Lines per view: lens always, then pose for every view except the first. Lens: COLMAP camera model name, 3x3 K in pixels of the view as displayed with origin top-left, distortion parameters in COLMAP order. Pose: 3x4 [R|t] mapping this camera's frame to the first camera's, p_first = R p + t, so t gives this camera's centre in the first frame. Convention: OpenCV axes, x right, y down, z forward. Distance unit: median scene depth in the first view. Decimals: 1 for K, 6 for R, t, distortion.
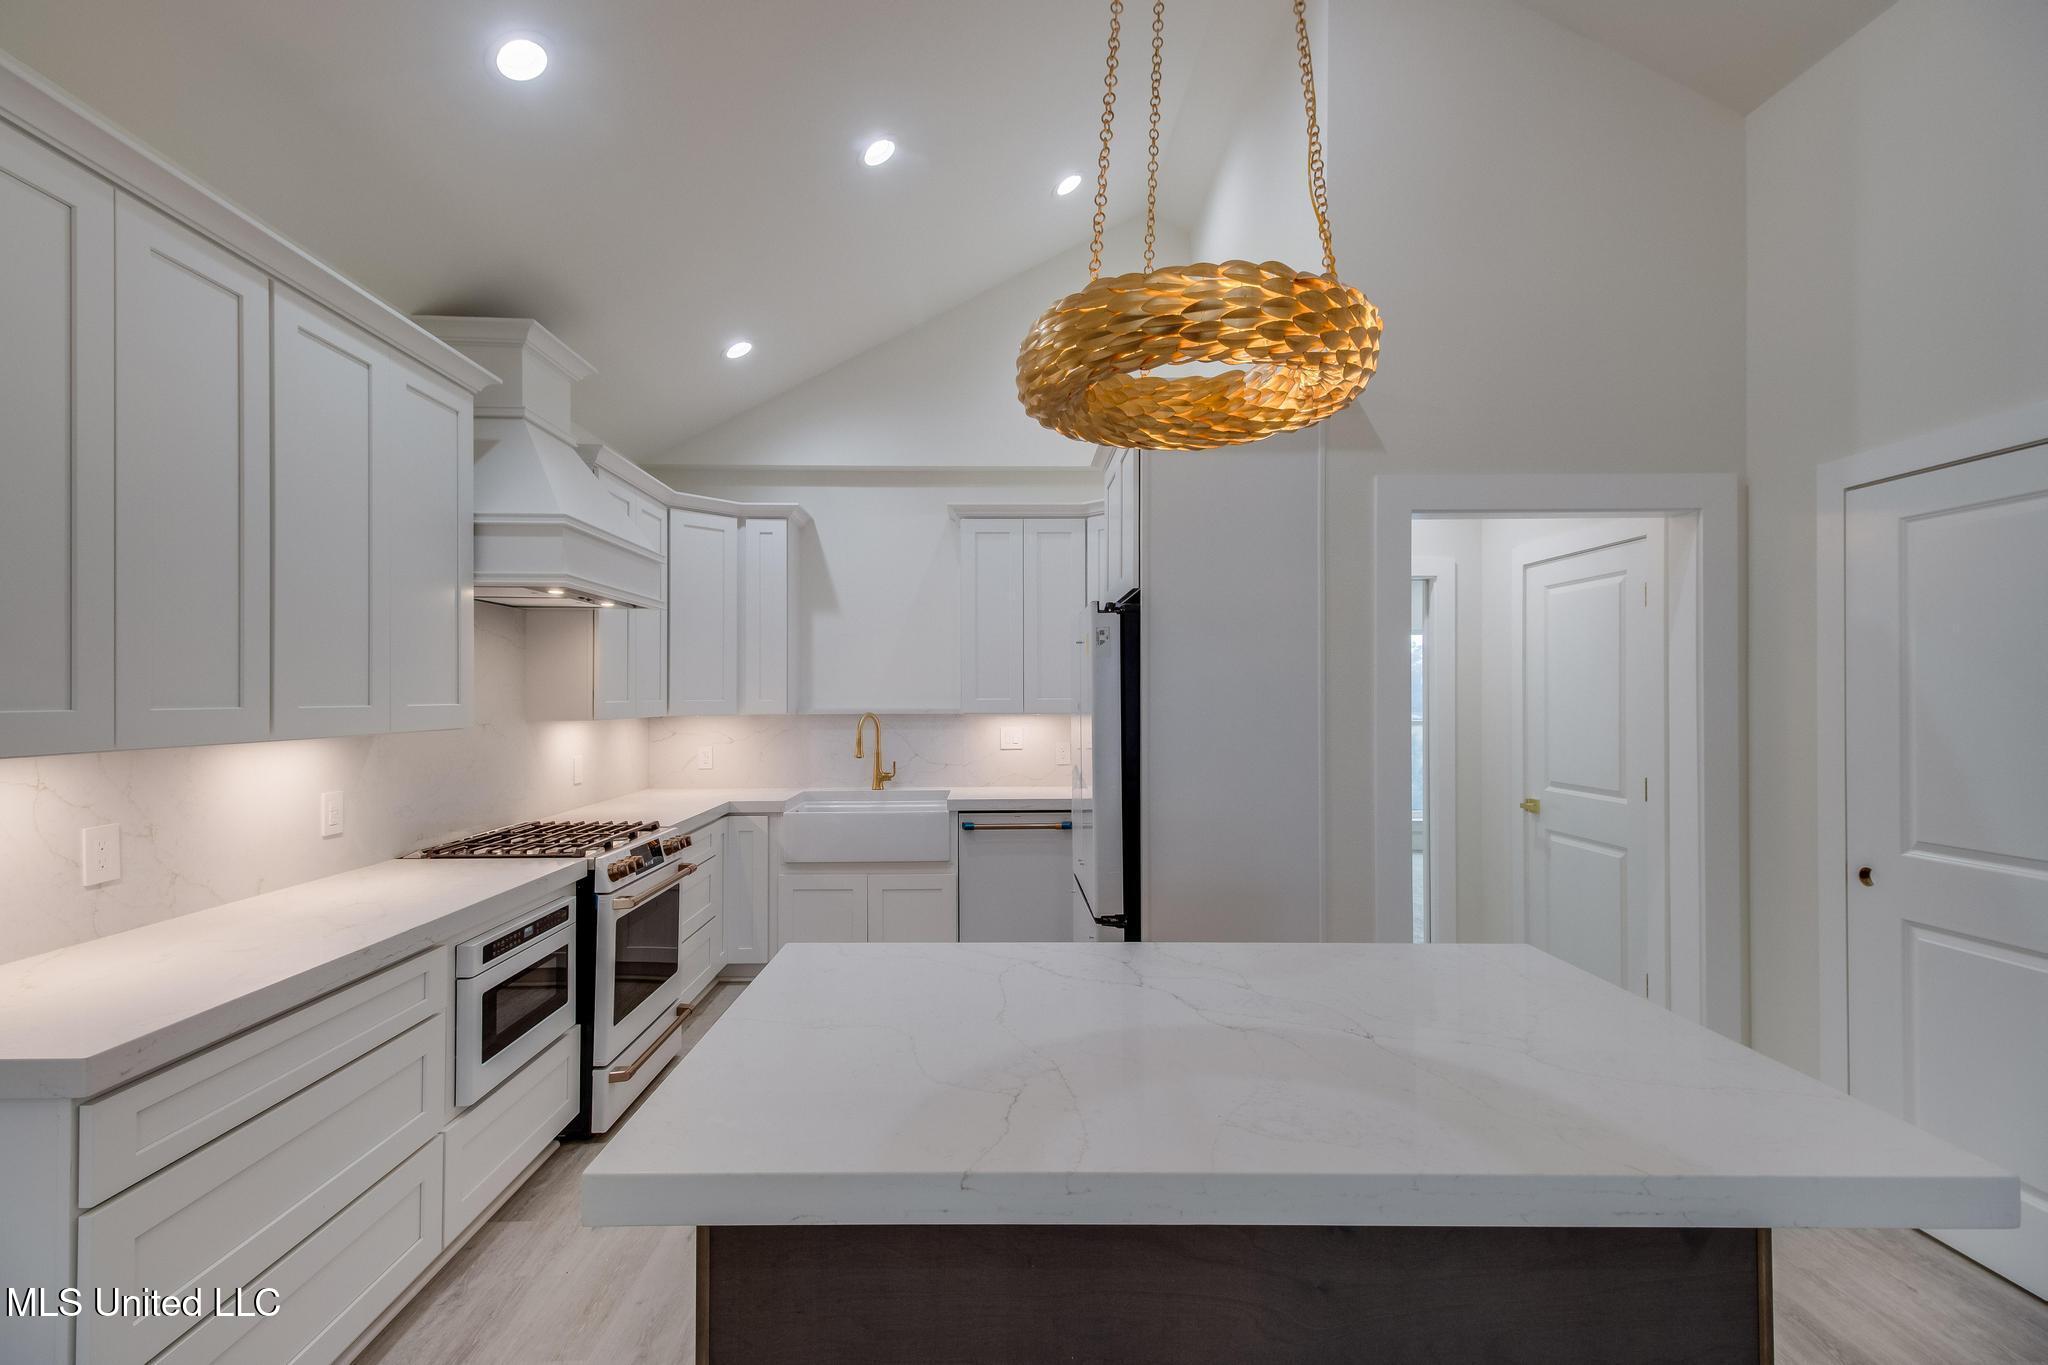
lens RADIAL K [[929.9, 0, 1002.8], [0, 929.9, 682.7], [0, 0, 1]] dist [0.136307, 0.000005]
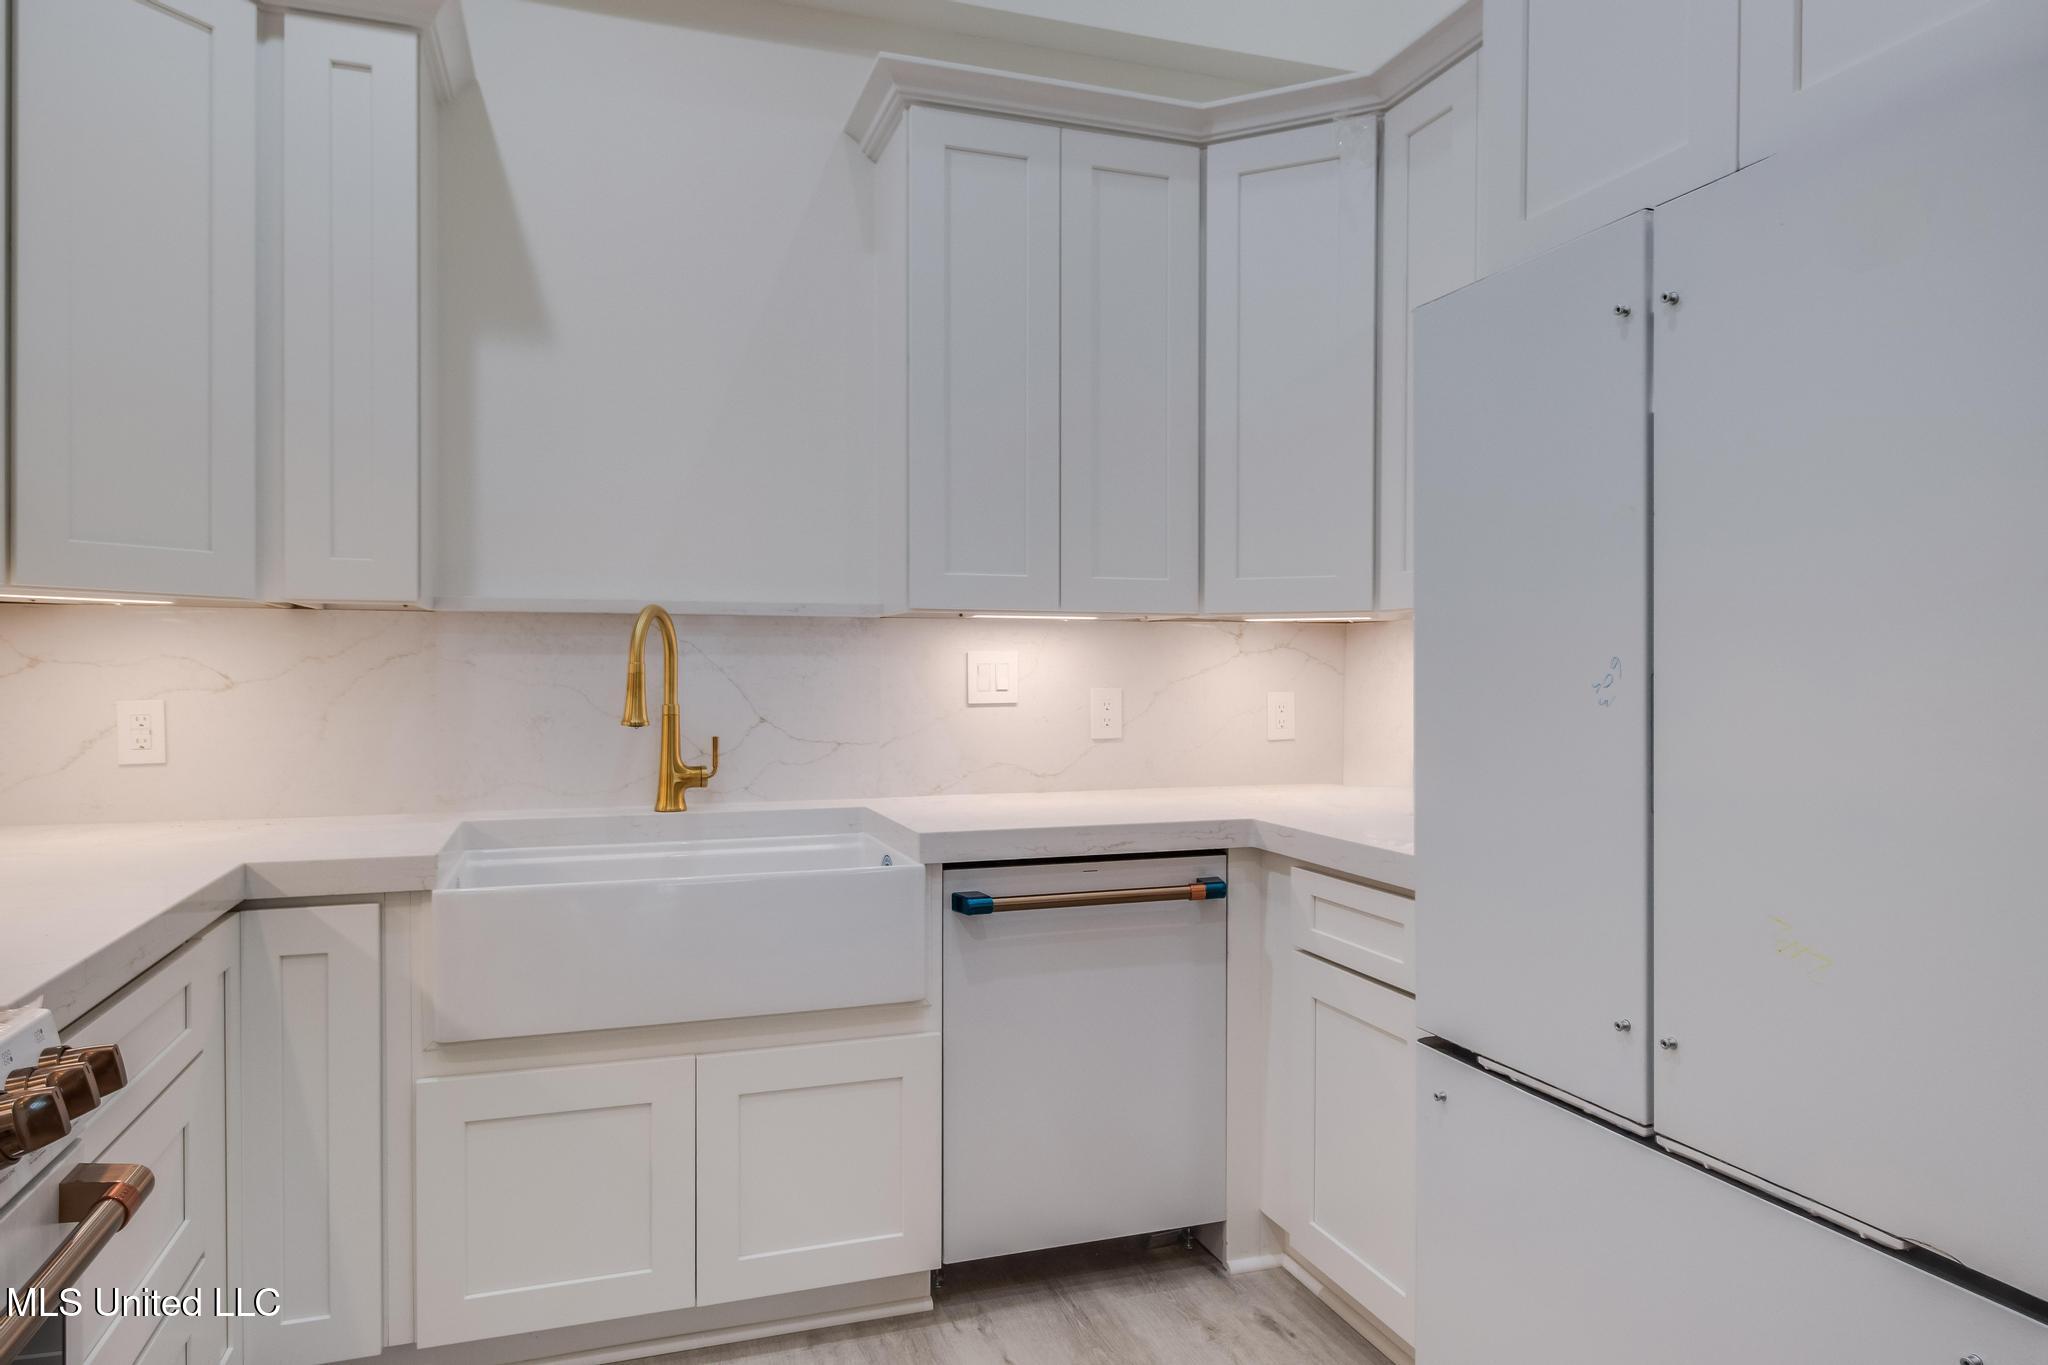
lens RADIAL K [[1285.1, 0, 1021.6], [0, 1285.1, 659.5], [0, 0, 1]] dist [0.026144, -0.001849]
pose [[0.952154, 0.004062, 0.305590, -0.165542], [-0.007357, 0.999927, 0.009631, 0.048948], [-0.305529, -0.011419, 0.952114, 0.480677]]
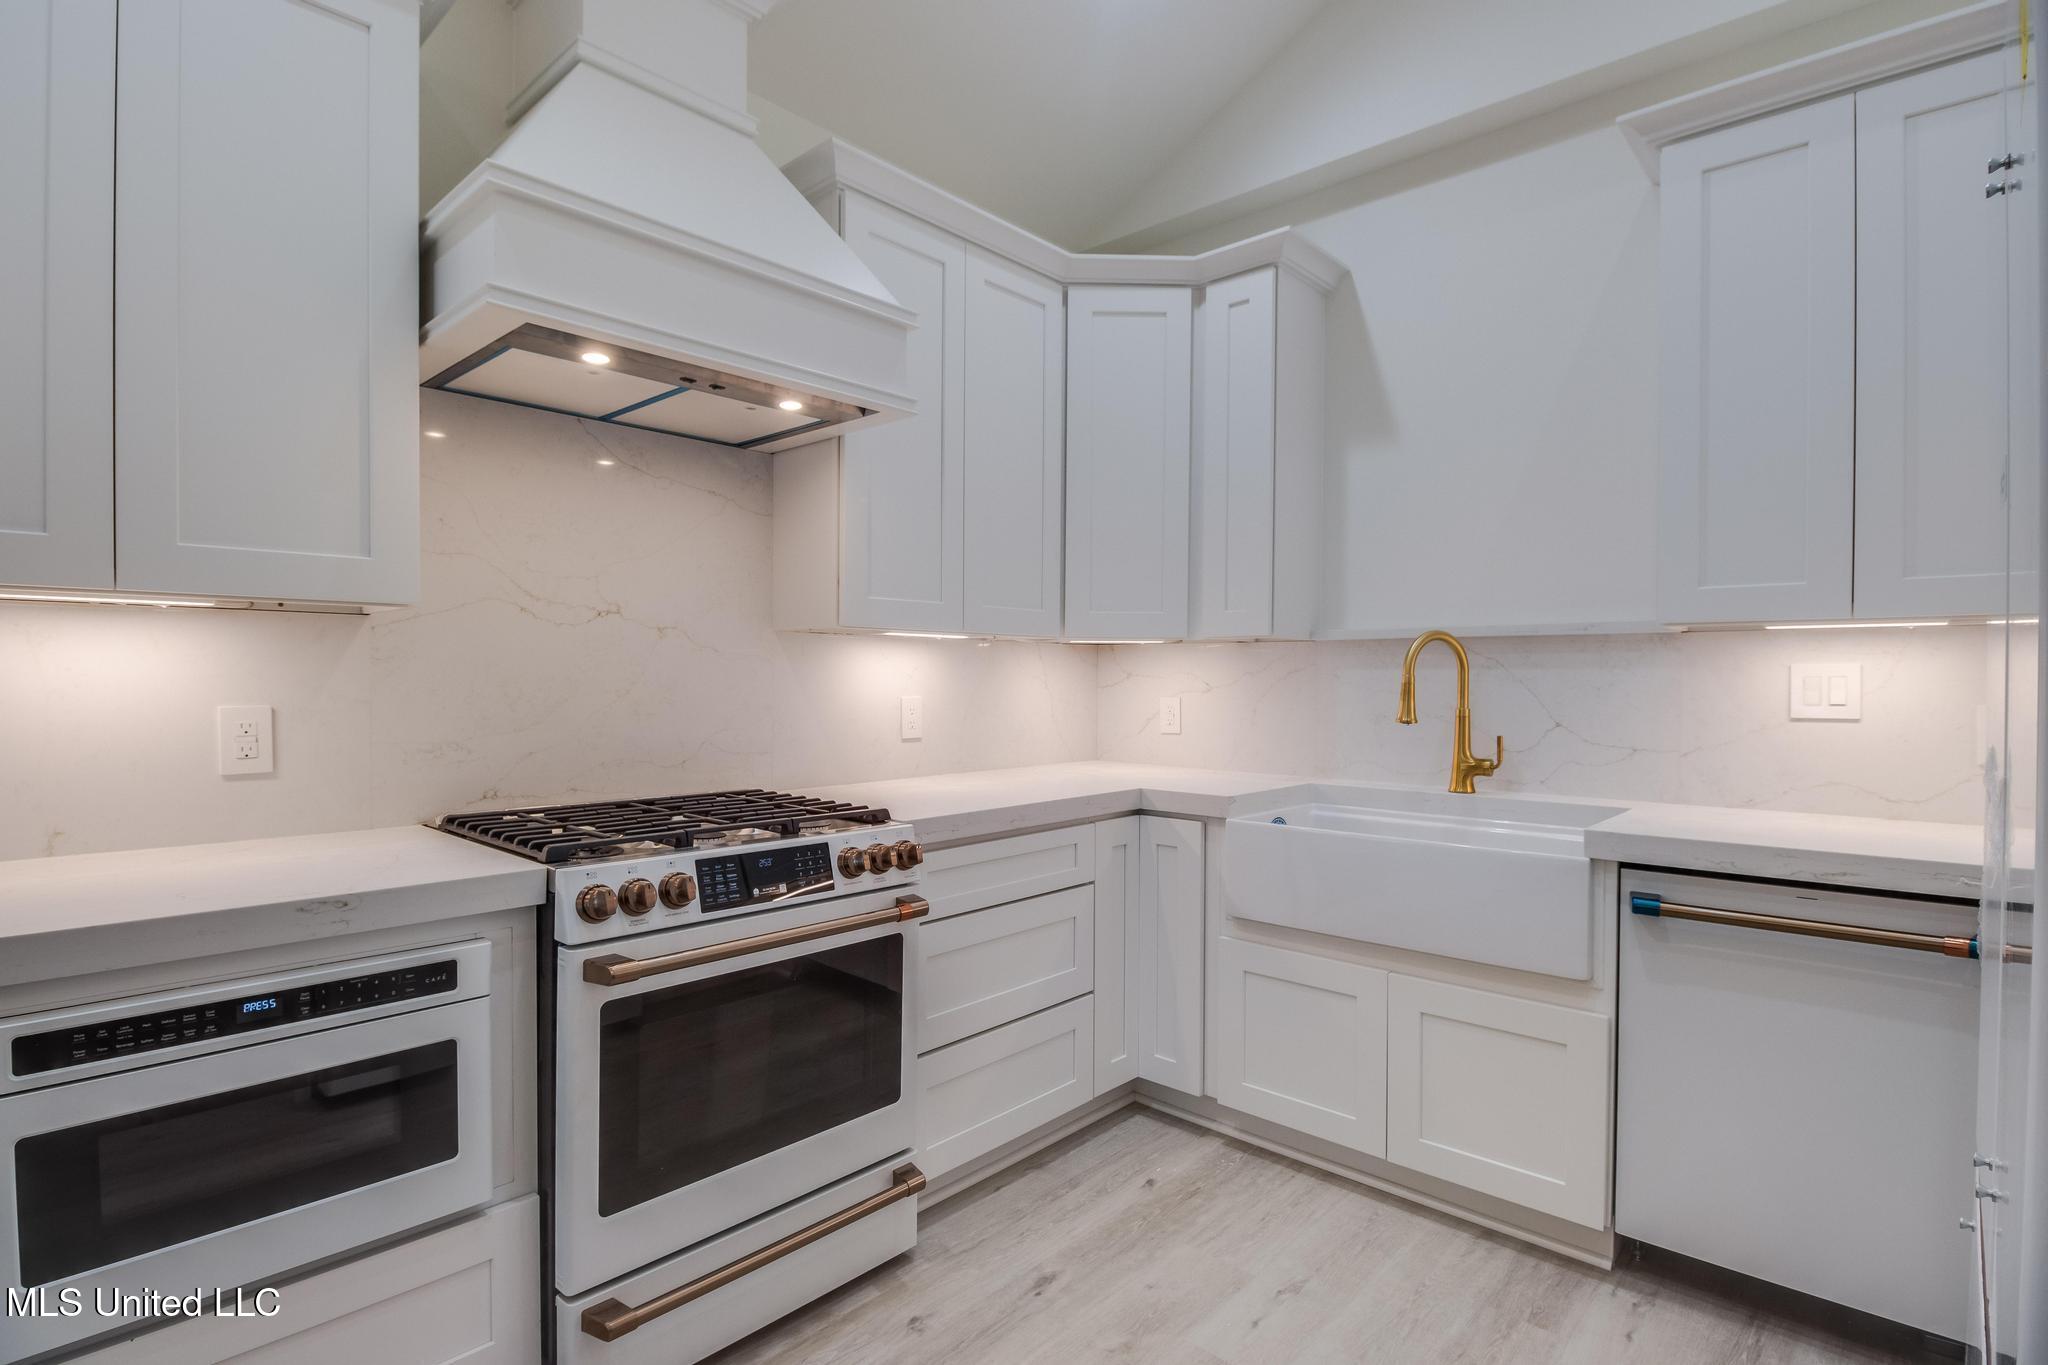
lens RADIAL K [[1027.1, 0, 1028.2], [0, 1027.1, 674.0], [0, 0, 1]] dist [0.035849, -0.025368]
pose [[0.731365, 0.001677, -0.681984, 0.067513], [0.006477, 0.999935, 0.009405, 0.049149], [0.681956, -0.011296, 0.731306, 0.481414]]
